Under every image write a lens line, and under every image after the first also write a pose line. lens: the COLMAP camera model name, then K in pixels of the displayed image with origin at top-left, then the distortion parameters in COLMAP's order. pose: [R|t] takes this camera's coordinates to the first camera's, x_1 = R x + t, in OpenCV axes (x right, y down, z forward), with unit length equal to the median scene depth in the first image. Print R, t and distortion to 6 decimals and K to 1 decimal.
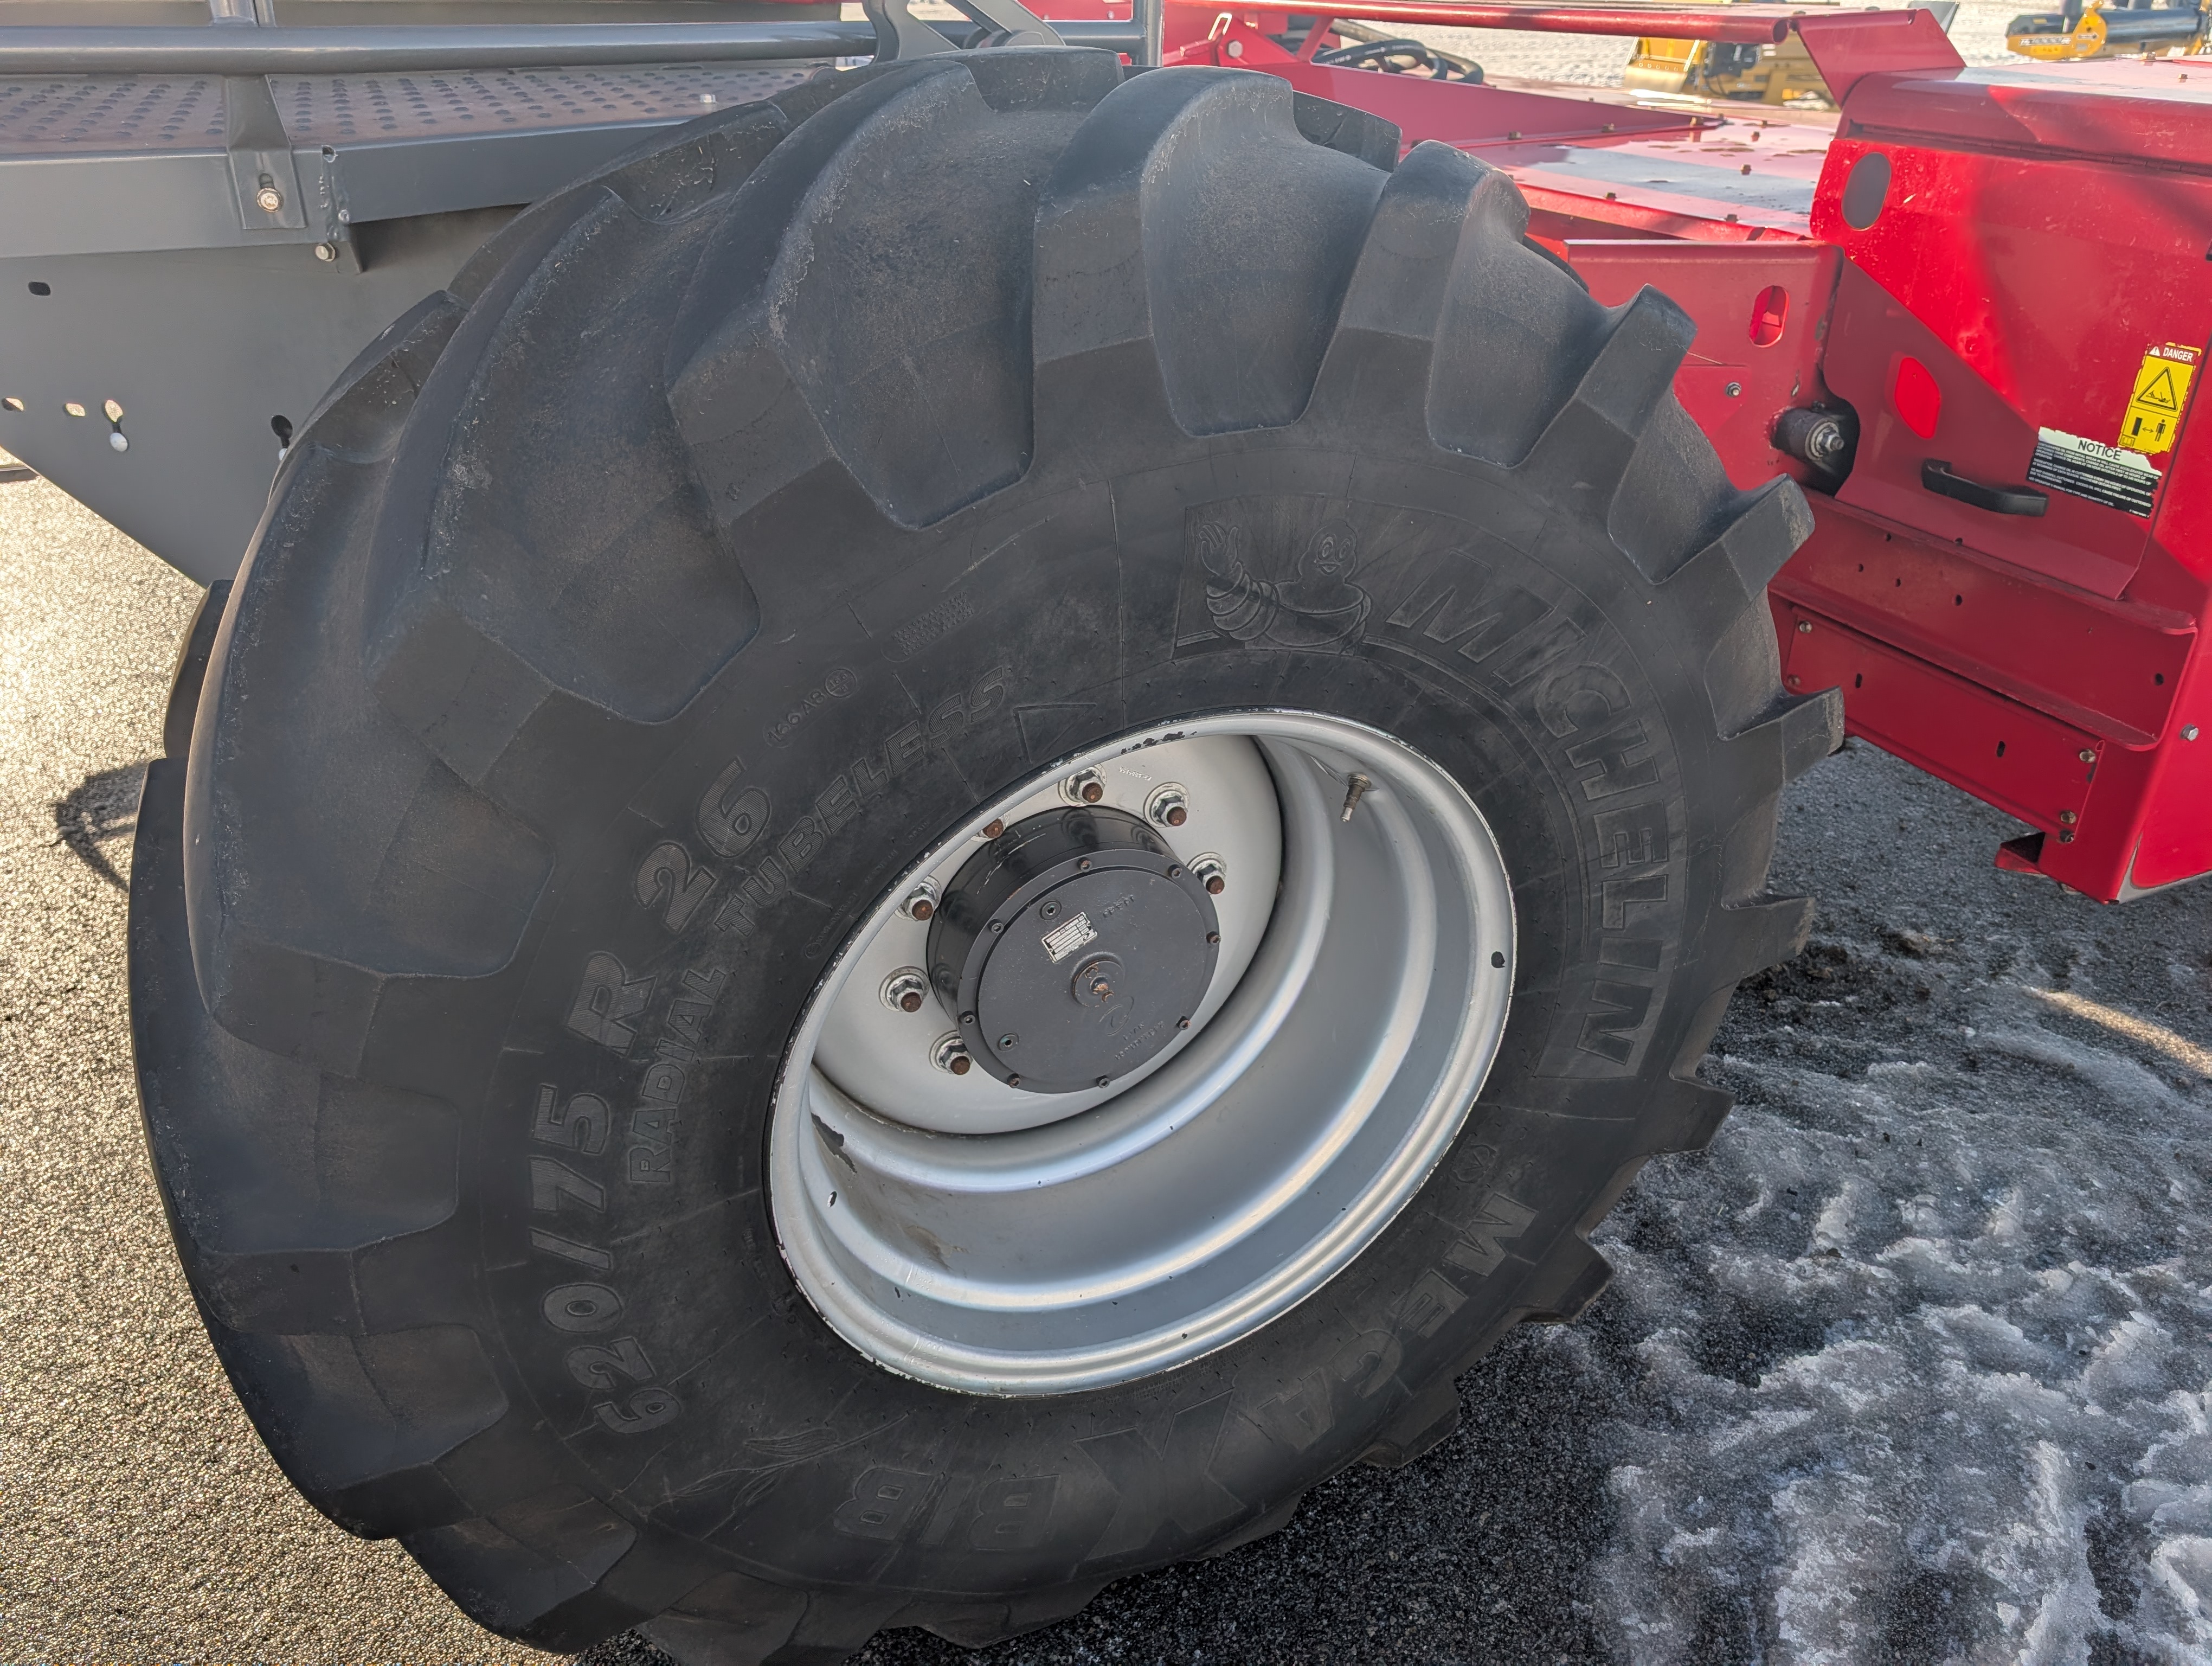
lens RADIAL K [[1618.2, 0, 1091.8], [0, 1618.2, 838.7], [0, 0, 1]] dist [0.010501, 0.002123]
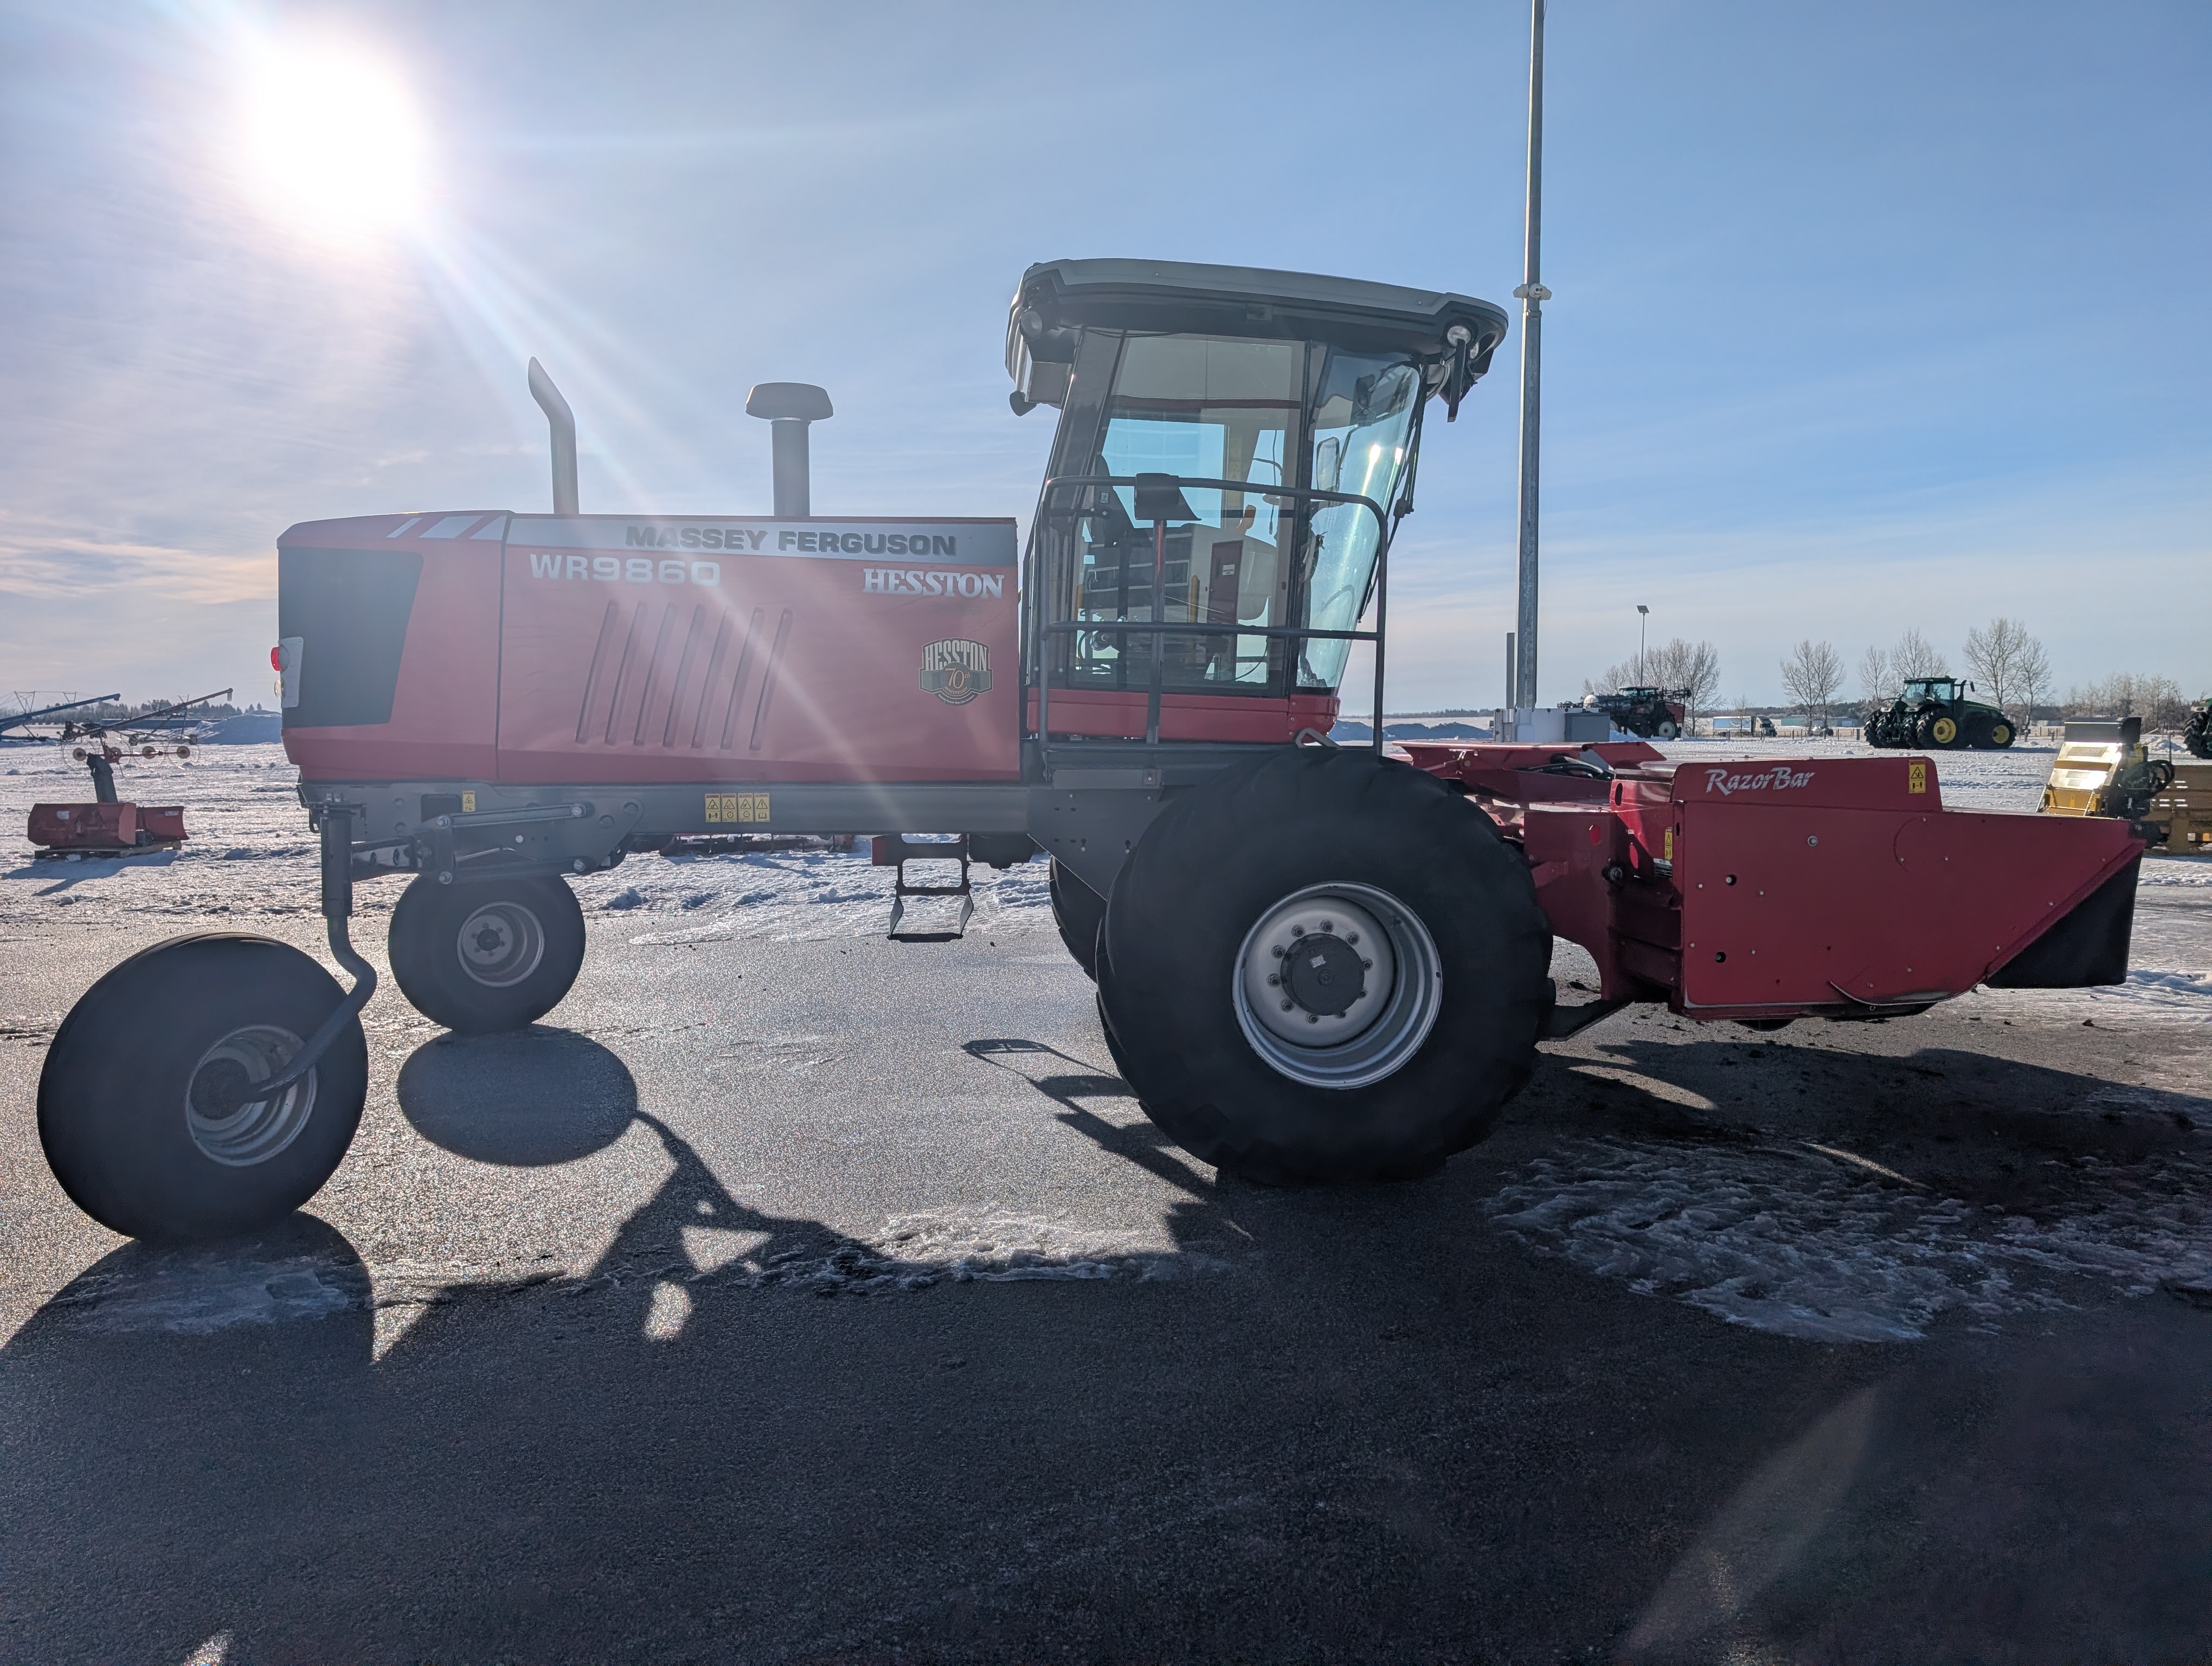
lens RADIAL K [[1618.2, 0, 1091.8], [0, 1618.2, 838.7], [0, 0, 1]] dist [0.010501, 0.002123]
pose [[0.942768, 0.009632, -0.333311, 0.698683], [-0.150704, 0.903977, -0.400143, 1.308550], [0.297451, 0.427473, 0.853692, -2.327630]]
